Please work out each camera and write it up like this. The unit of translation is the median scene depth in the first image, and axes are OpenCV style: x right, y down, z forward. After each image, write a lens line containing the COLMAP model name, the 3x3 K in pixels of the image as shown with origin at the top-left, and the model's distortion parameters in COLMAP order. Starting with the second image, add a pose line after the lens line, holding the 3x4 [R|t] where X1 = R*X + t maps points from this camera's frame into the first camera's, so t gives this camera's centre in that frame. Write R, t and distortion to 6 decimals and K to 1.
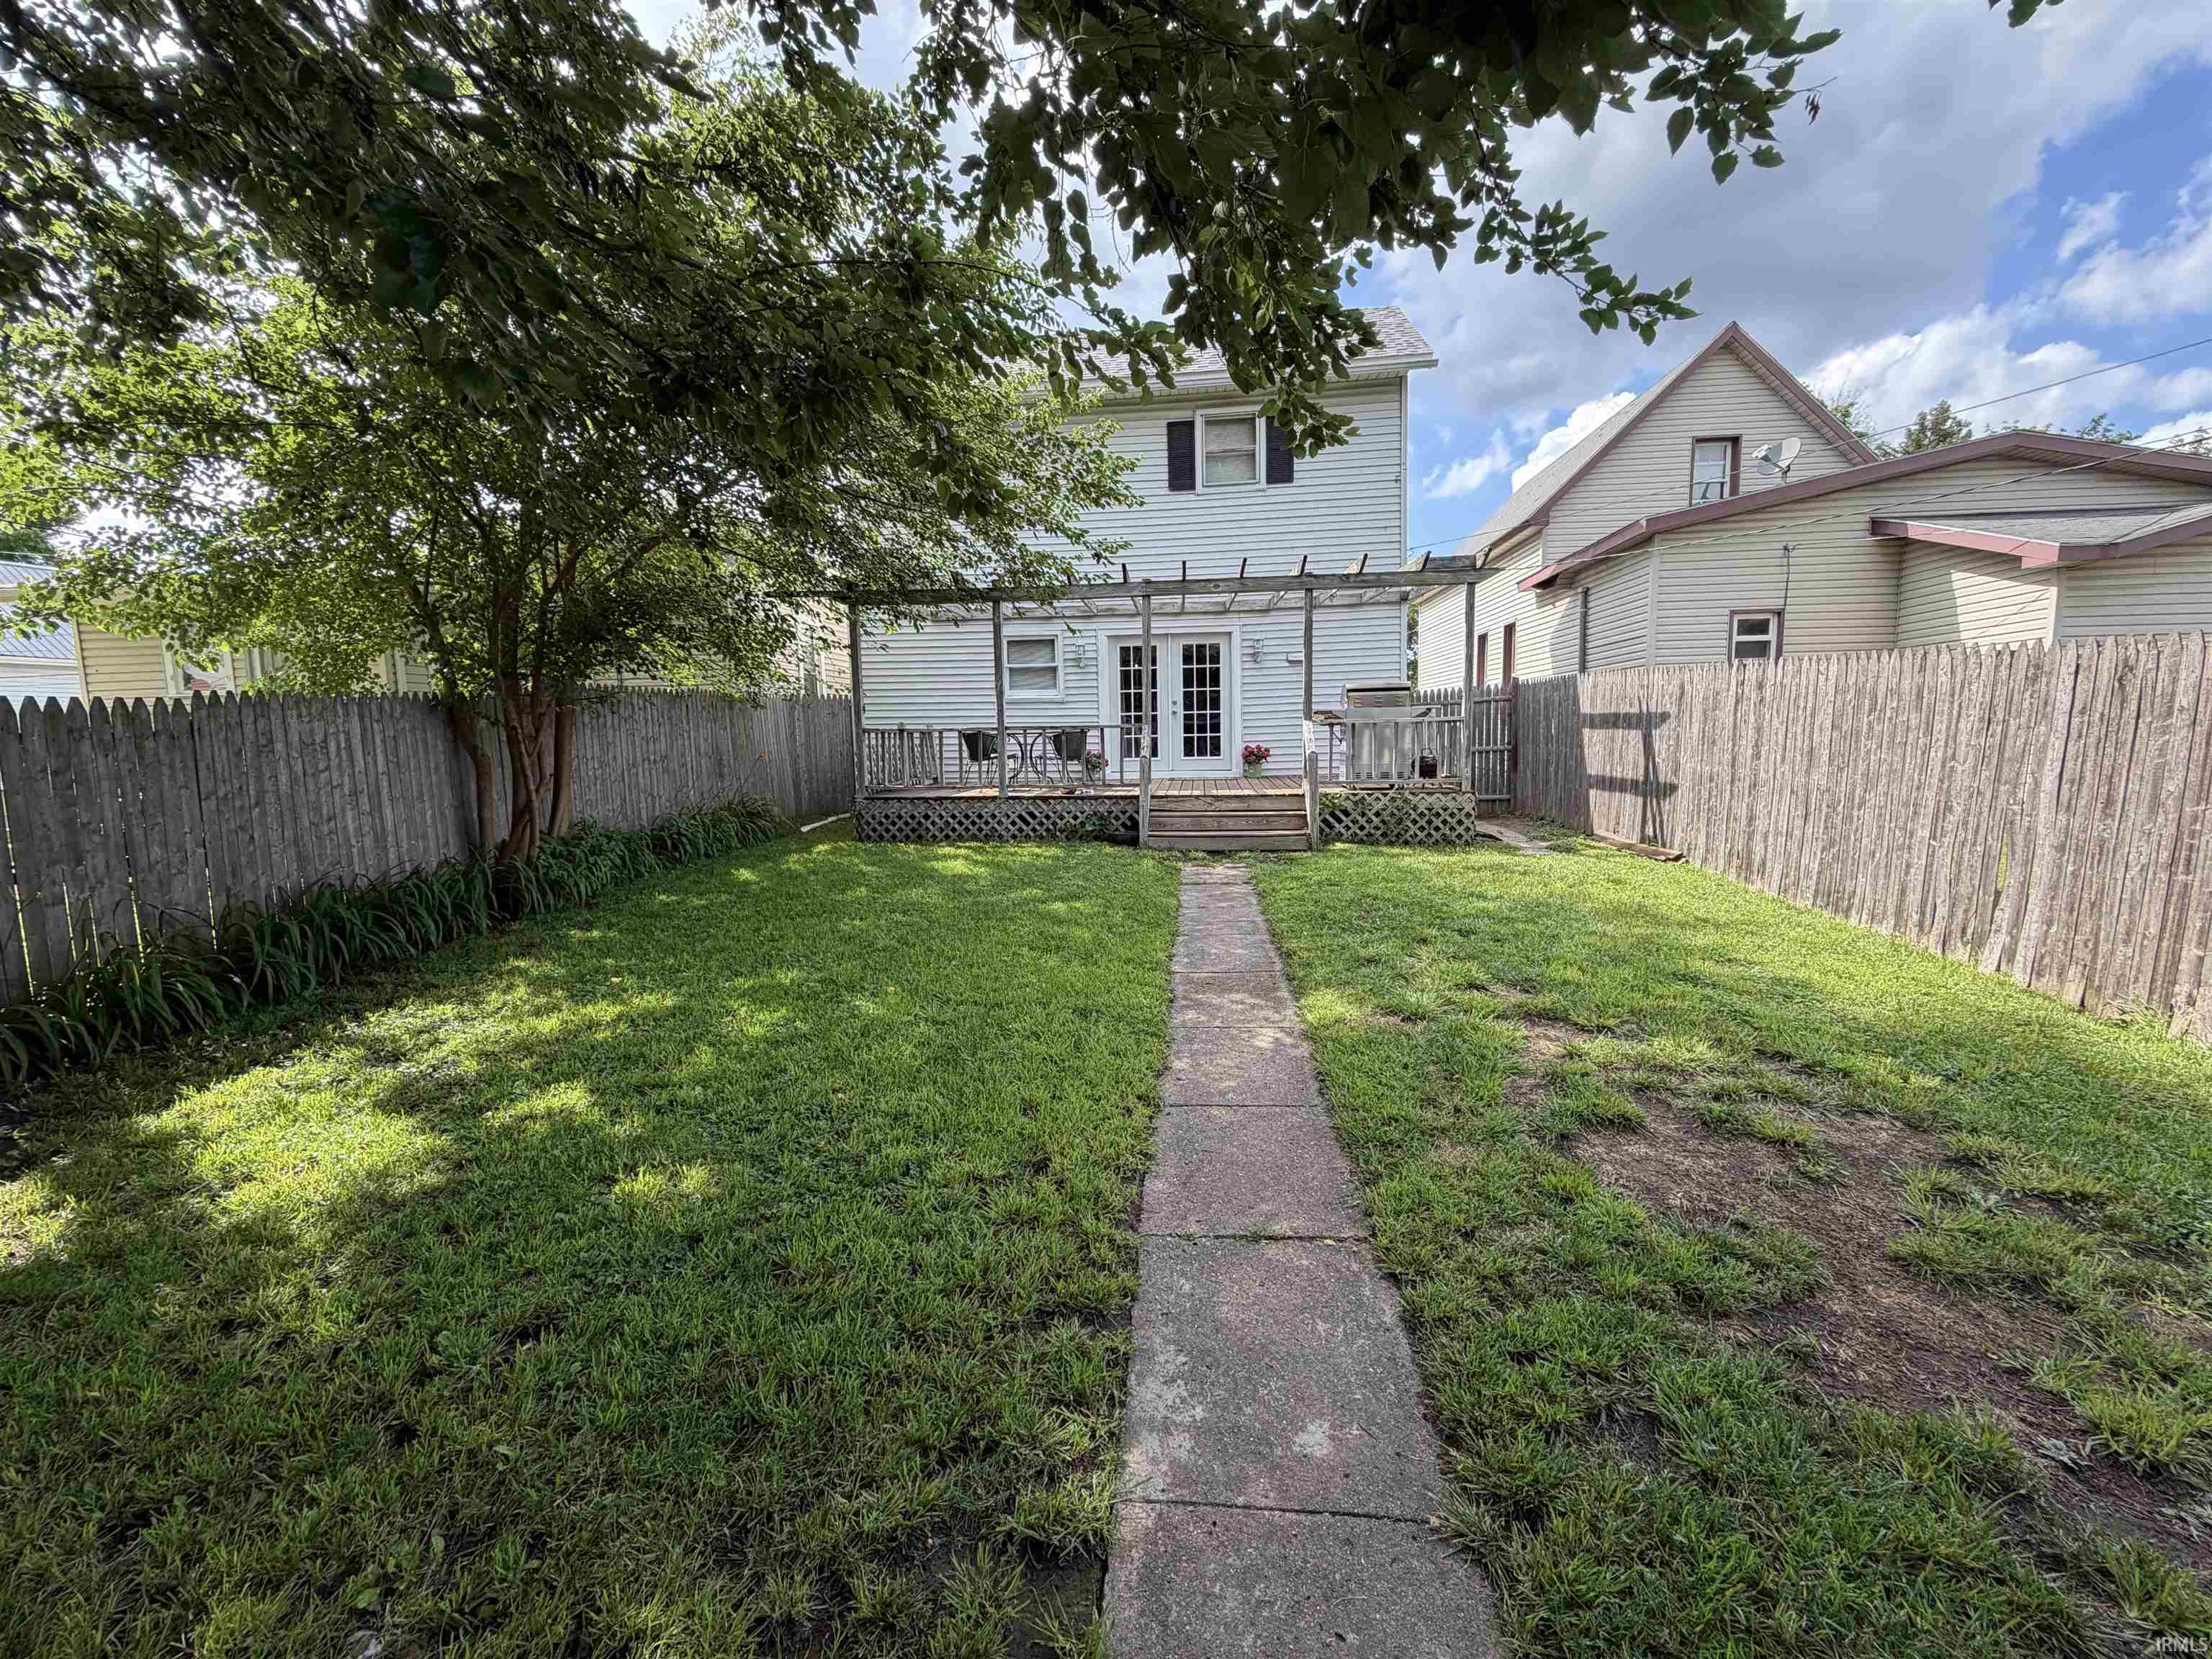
lens RADIAL K [[883.2, 0, 1100.9], [0, 883.2, 837.5], [0, 0, 1]] dist [-0.001689, 0.000660]
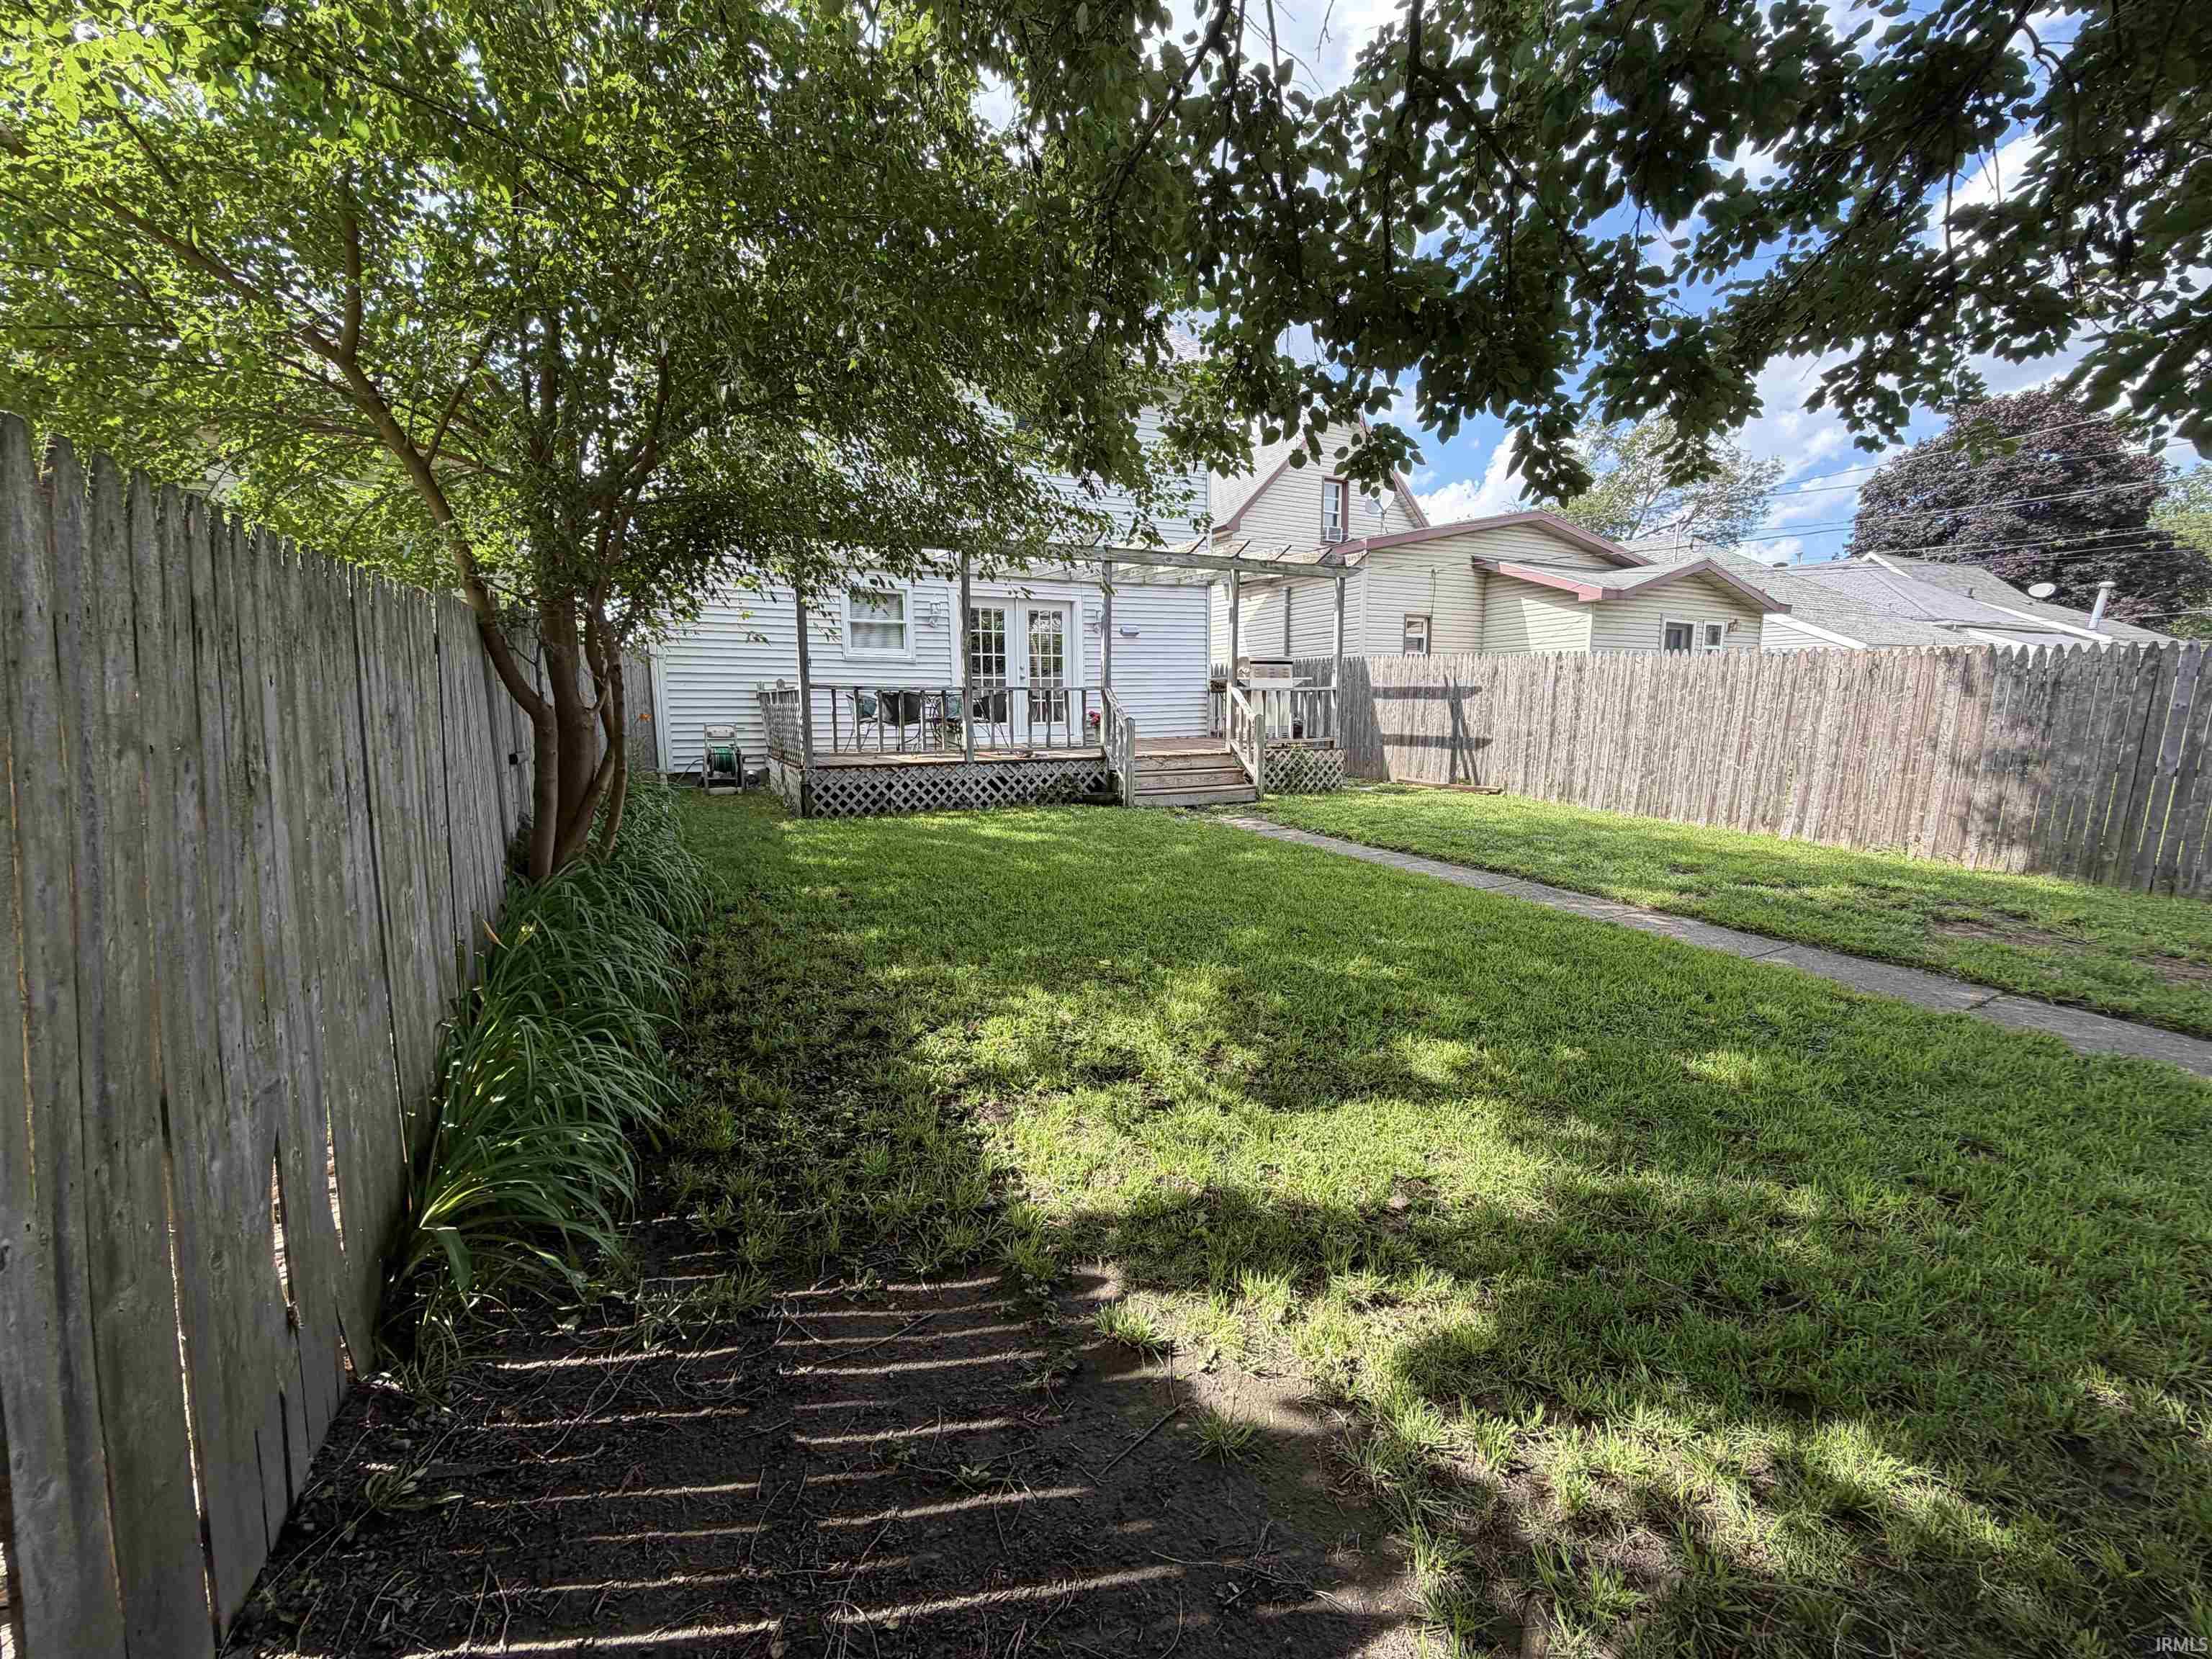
lens RADIAL K [[883.2, 0, 1111.6], [0, 883.2, 823.7], [0, 0, 1]] dist [-0.001689, 0.000660]
pose [[0.833702, -0.061526, 0.548777, -0.506052], [0.053493, 0.998098, 0.030635, -0.001316], [-0.549618, 0.003815, 0.835408, 0.137010]]
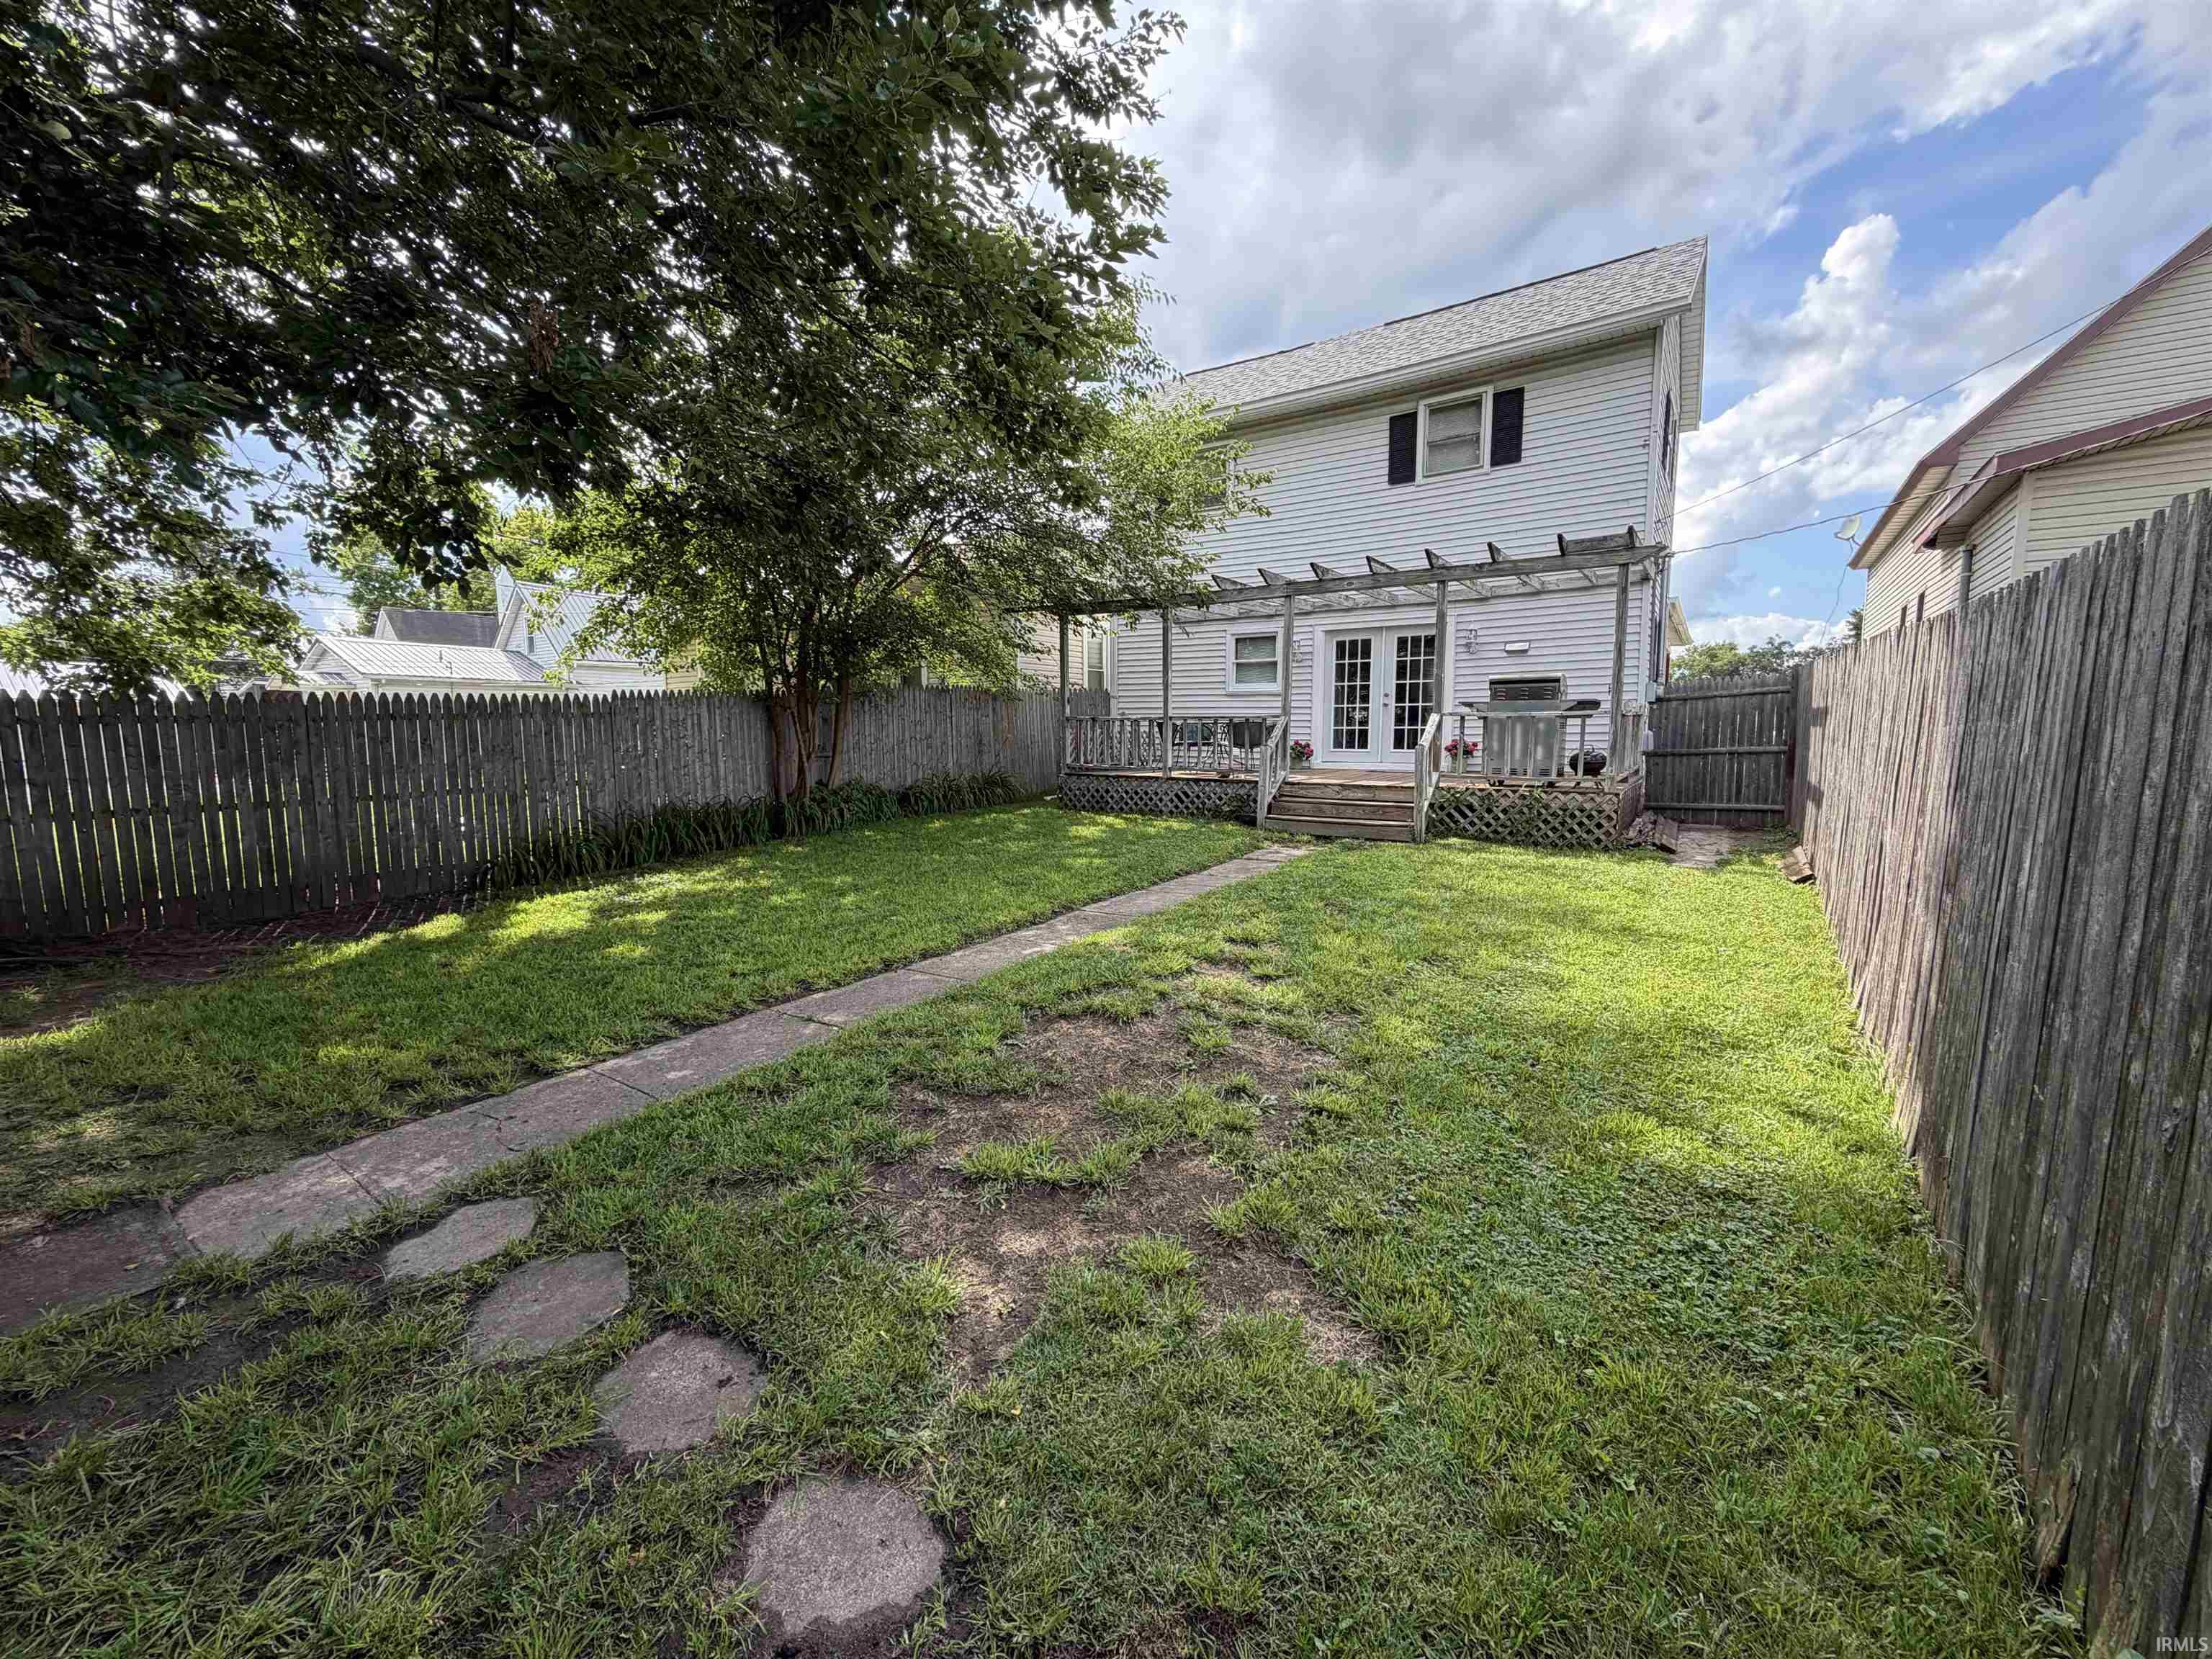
lens RADIAL K [[883.2, 0, 1095.6], [0, 883.2, 838.1], [0, 0, 1]] dist [-0.001689, 0.000660]
pose [[0.878160, 0.074877, -0.472471, 0.361274], [-0.069550, 0.997164, 0.028761, 0.005679], [0.473284, 0.007603, 0.880877, -0.056135]]
